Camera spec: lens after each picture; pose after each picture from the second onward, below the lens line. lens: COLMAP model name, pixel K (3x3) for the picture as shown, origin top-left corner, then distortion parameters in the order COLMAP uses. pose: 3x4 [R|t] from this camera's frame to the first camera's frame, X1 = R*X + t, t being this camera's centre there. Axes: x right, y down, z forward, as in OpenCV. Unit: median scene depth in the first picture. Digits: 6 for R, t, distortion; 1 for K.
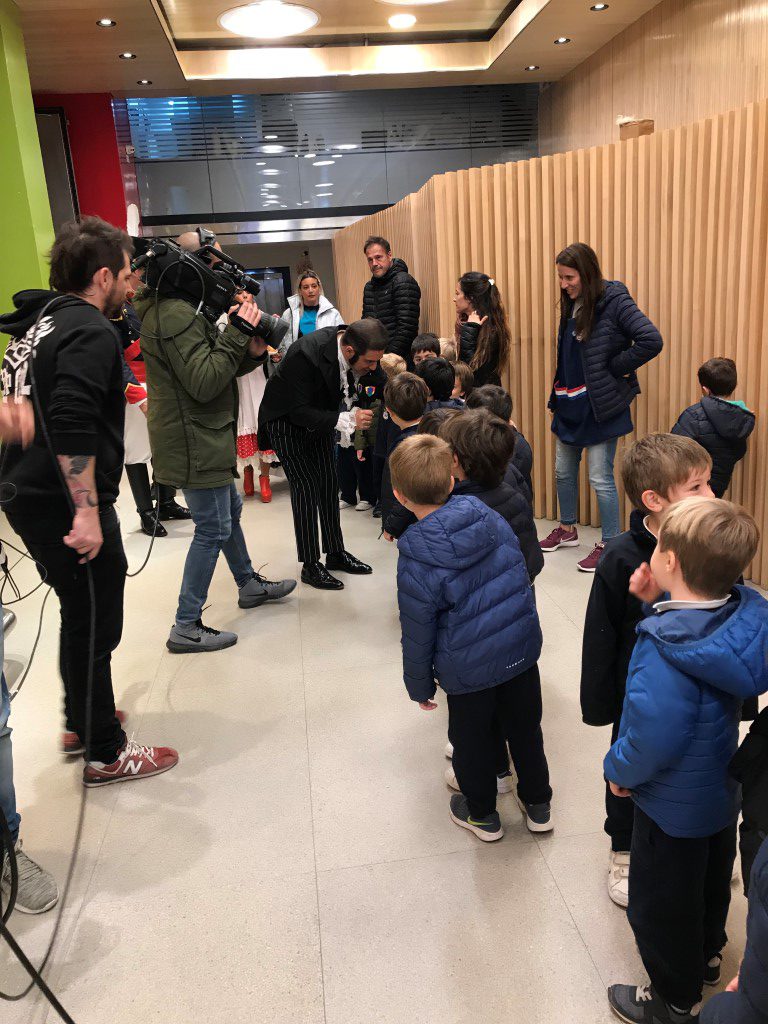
lens RADIAL K [[844.7, 0, 384.0], [0, 844.7, 512.0], [0, 0, 1]] dist [-0.004469, -0.003889]
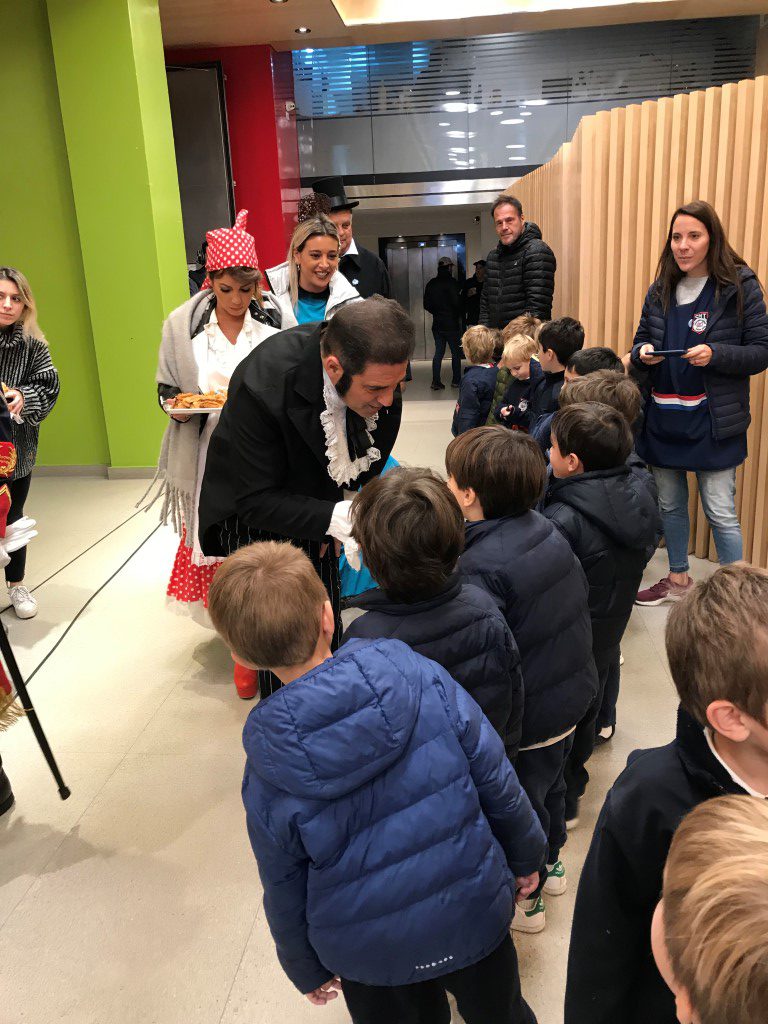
lens RADIAL K [[810.2, 0, 382.7], [0, 810.2, 496.0], [0, 0, 1]] dist [0.037130, -0.053655]
pose [[0.968056, 0.087065, -0.235133, 0.084758], [-0.080232, 0.996033, 0.038491, -0.052765], [0.237551, -0.018396, 0.971201, 0.188636]]
